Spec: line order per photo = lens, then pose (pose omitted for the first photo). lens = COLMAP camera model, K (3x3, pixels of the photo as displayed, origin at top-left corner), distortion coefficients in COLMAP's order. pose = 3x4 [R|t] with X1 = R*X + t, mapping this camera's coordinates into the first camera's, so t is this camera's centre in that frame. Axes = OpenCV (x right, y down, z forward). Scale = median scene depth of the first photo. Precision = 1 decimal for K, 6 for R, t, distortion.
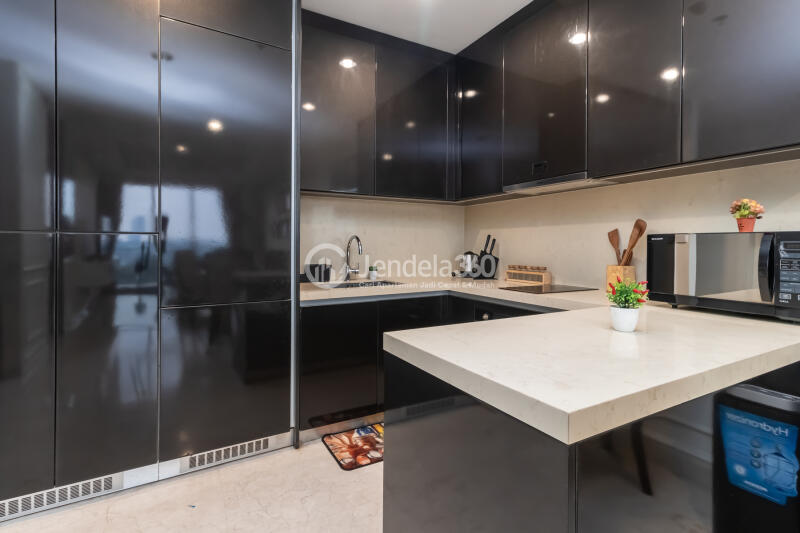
lens RADIAL K [[388.7, 0, 410.6], [0, 388.7, 248.6], [0, 0, 1]] dist [-0.001721, 0.001725]
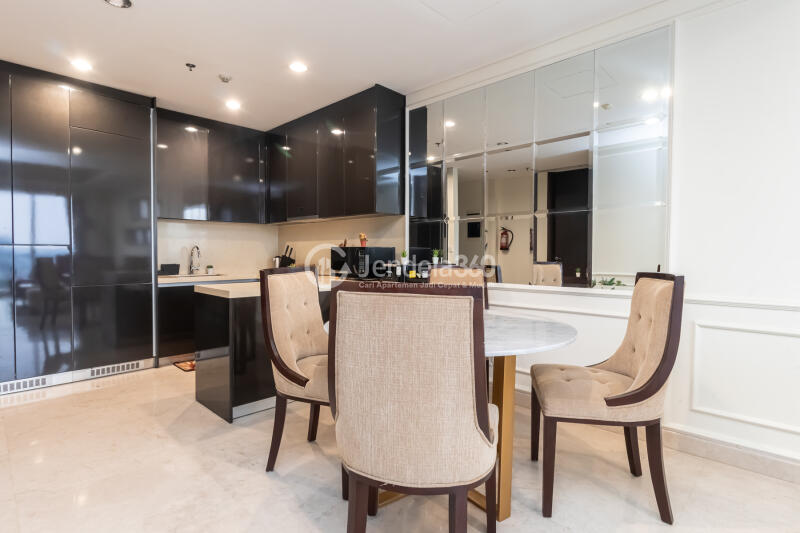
lens RADIAL K [[410.7, 0, 399.6], [0, 410.7, 267.8], [0, 0, 1]] dist [-0.000017, -0.003253]
pose [[0.967938, -0.007343, 0.251082, 0.288352], [-0.000051, 0.999567, 0.029430, 0.009699], [-0.251190, -0.028499, 0.967518, -1.001633]]
